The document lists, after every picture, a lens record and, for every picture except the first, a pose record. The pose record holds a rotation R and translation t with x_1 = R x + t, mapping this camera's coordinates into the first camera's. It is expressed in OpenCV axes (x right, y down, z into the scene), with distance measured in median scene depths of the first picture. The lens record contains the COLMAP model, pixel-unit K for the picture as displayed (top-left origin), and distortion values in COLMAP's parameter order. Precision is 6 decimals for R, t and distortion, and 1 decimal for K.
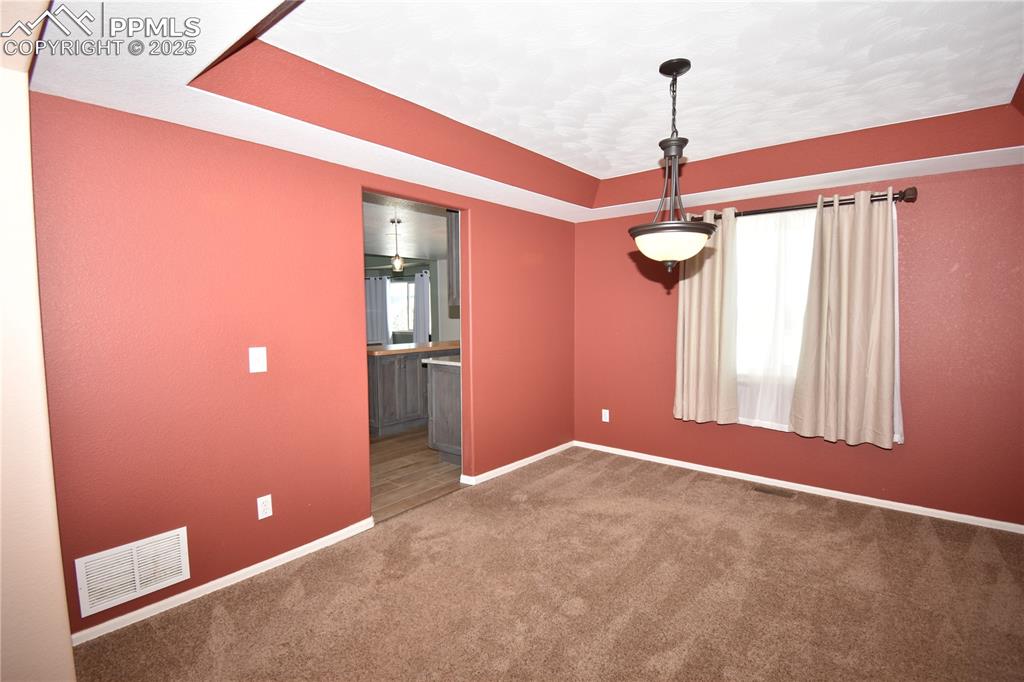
lens RADIAL K [[484.1, 0, 511.3], [0, 484.1, 343.8], [0, 0, 1]] dist [0.027249, -0.032715]
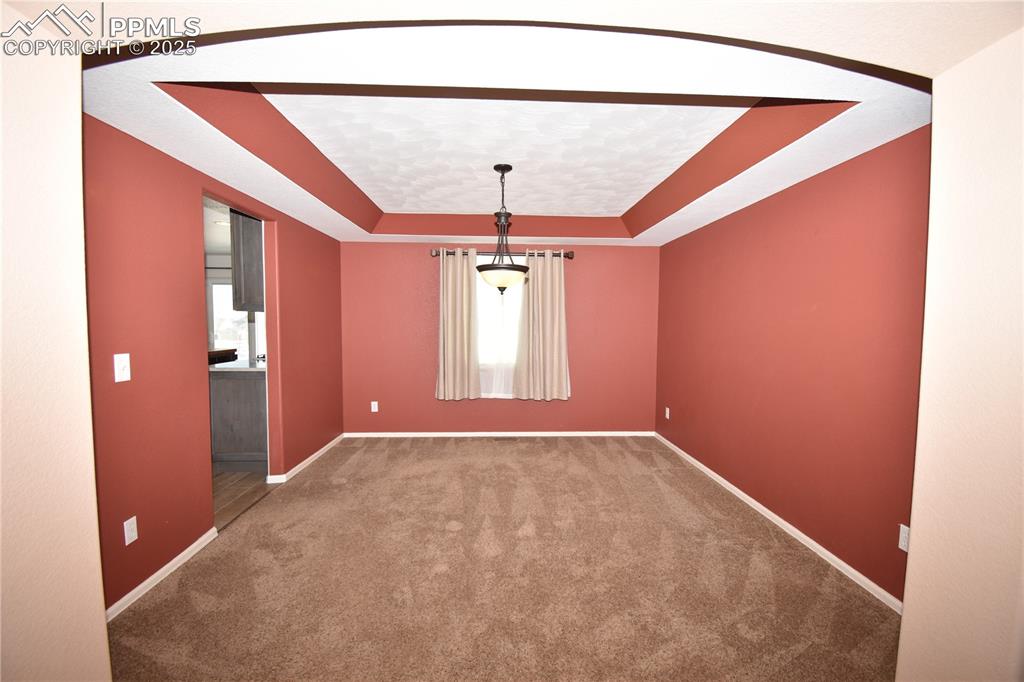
lens RADIAL K [[447.2, 0, 512.0], [0, 447.2, 341.0], [0, 0, 1]] dist [-0.000414, -0.000321]
pose [[0.752378, -0.020437, 0.658415, -0.390207], [0.034339, 0.999376, -0.008219, 0.011289], [-0.657836, 0.028794, 0.752610, -0.072419]]
